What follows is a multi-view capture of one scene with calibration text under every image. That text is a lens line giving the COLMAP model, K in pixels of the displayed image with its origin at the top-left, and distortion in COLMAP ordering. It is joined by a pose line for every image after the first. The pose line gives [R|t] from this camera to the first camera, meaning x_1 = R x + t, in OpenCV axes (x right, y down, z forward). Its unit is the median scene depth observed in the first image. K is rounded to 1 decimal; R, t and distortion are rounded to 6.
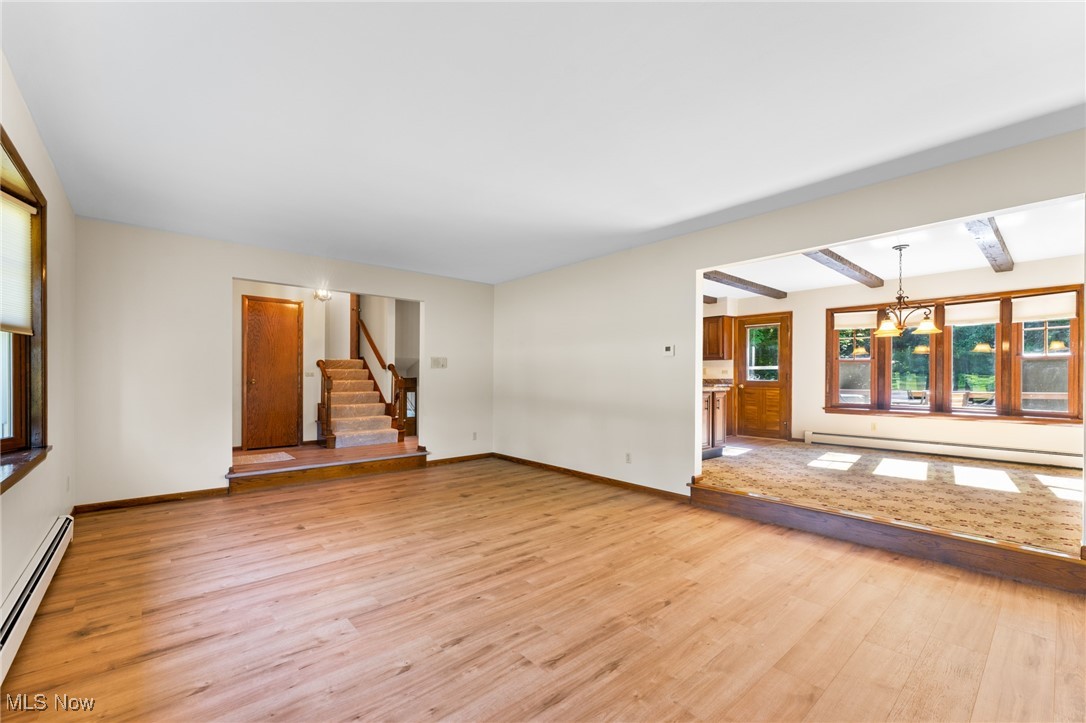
lens RADIAL K [[447.1, 0, 538.2], [0, 447.1, 377.2], [0, 0, 1]] dist [0.001383, 0.000231]
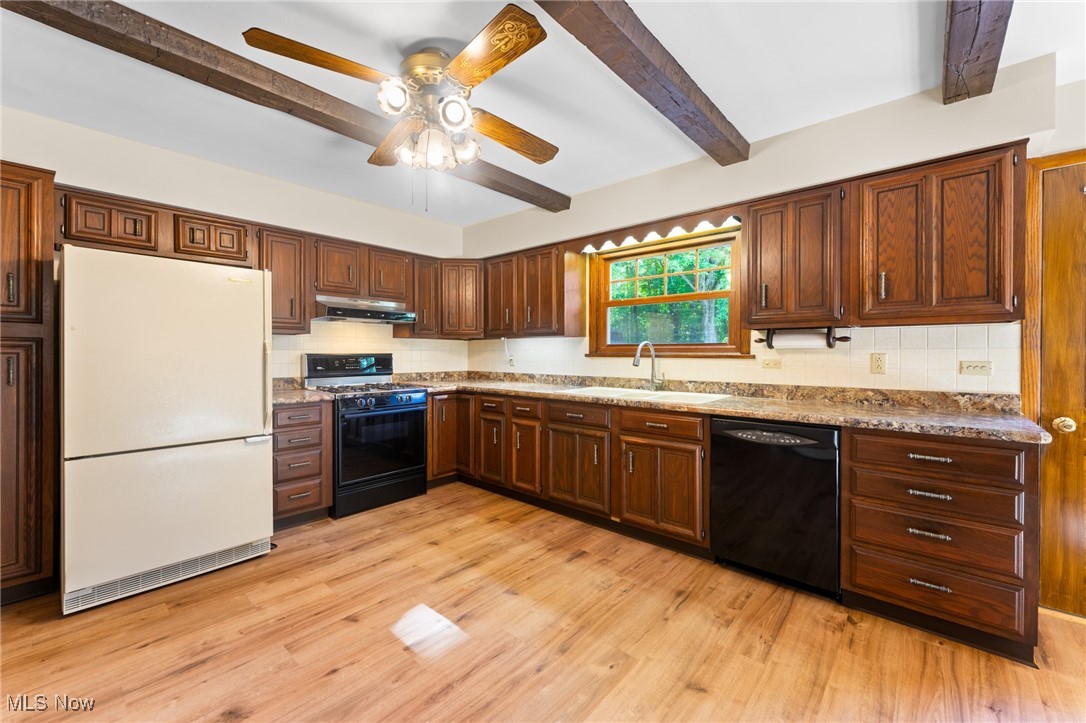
lens RADIAL K [[436.6, 0, 541.2], [0, 436.6, 356.3], [0, 0, 1]] dist [0.000523, 0.000011]
pose [[0.990660, -0.003597, 0.136311, 0.067539], [0.002671, 0.999972, 0.006973, -0.012224], [-0.136332, -0.006544, 0.990642, 0.443388]]
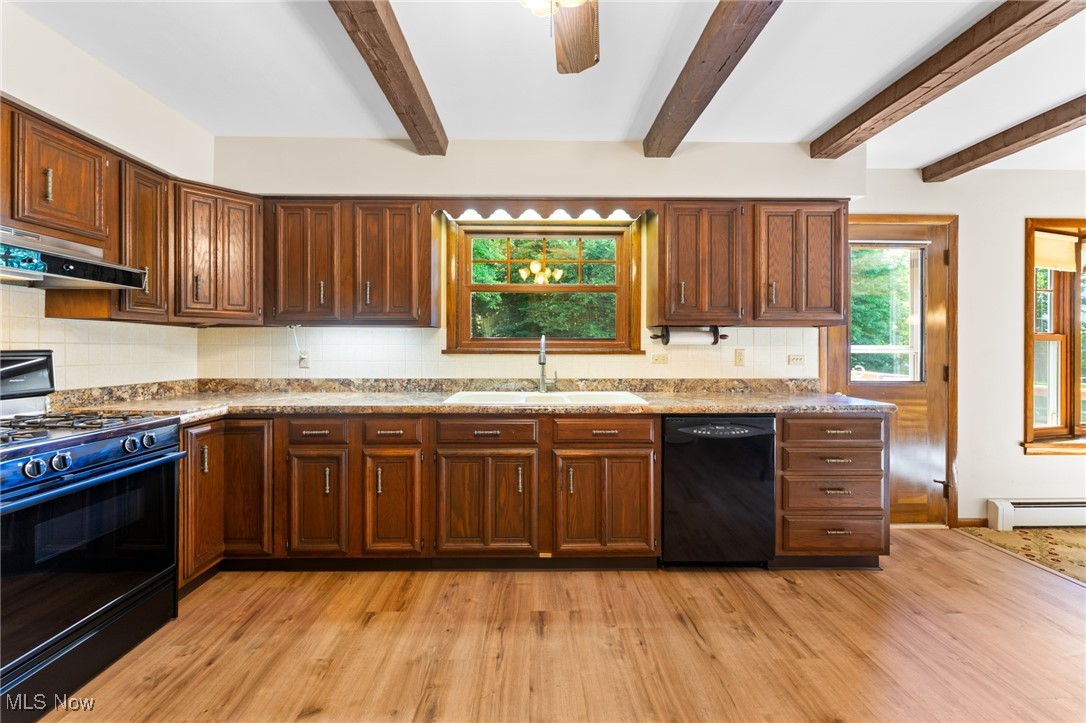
lens RADIAL K [[437.6, 0, 540.3], [0, 437.6, 349.1], [0, 0, 1]] dist [0.000020, -0.000005]
pose [[0.637843, -0.004556, 0.770153, 0.001777], [0.002102, 0.999989, 0.004175, -0.012918], [-0.770164, -0.001044, 0.637845, 0.536330]]
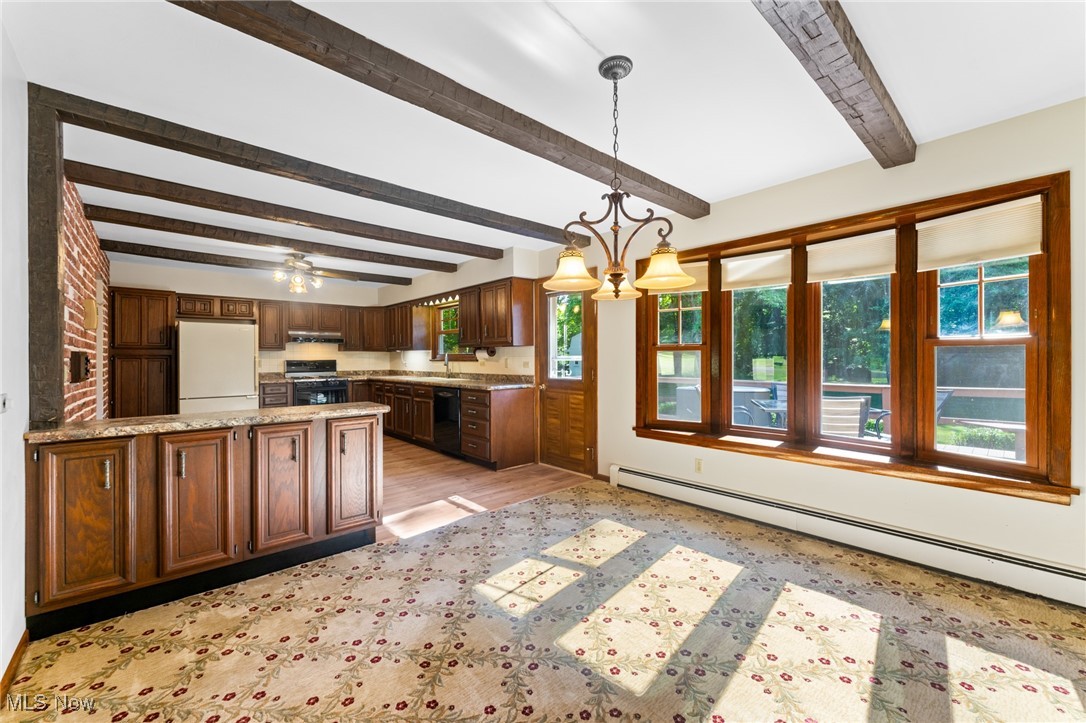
lens RADIAL K [[438.3, 0, 549.8], [0, 438.3, 358.8], [0, 0, 1]] dist [-0.001208, -0.000245]
pose [[0.999498, -0.008955, 0.030386, 0.249589], [0.008943, 0.999960, 0.000505, -0.011509], [-0.030389, -0.000233, 0.999538, 0.207663]]
